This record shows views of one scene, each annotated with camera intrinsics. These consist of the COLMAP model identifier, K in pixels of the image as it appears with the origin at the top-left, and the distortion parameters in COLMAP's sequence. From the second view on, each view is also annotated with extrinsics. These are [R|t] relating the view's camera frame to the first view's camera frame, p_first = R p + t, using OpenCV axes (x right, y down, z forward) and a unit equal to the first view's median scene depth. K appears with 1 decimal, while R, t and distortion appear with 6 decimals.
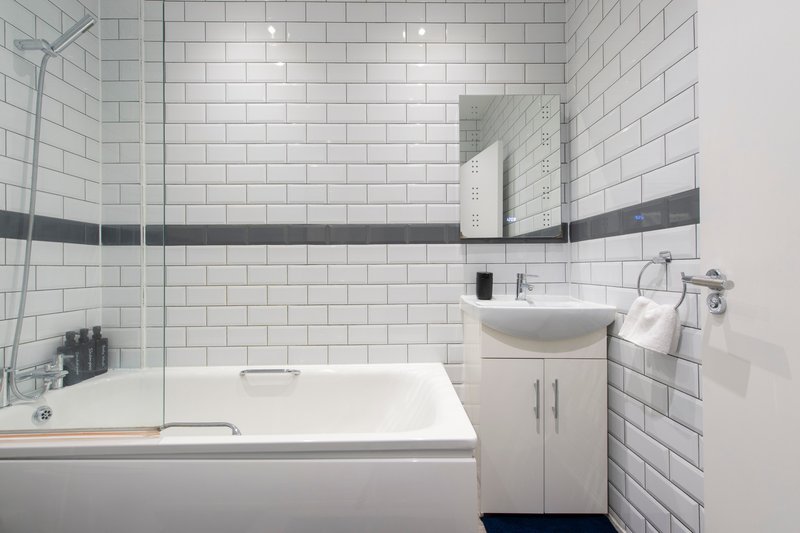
lens RADIAL K [[320.4, 0, 400.0], [0, 320.4, 266.5], [0, 0, 1]] dist [0.016441, -0.006423]
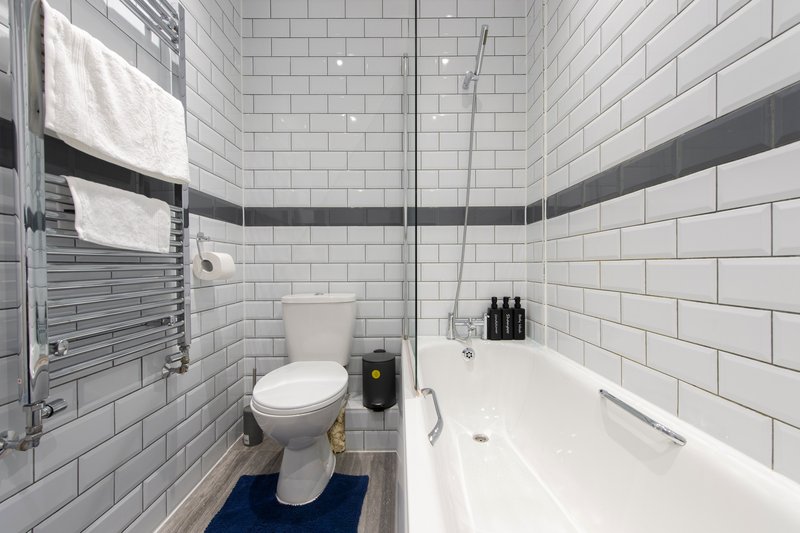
lens RADIAL K [[320.4, 0, 400.0], [0, 320.4, 266.5], [0, 0, 1]] dist [0.016441, -0.006423]
pose [[-0.028876, 0.013729, -0.999489, 0.194270], [0.018728, 0.999738, 0.013192, 0.058375], [0.999408, -0.018337, -0.029125, 0.636821]]
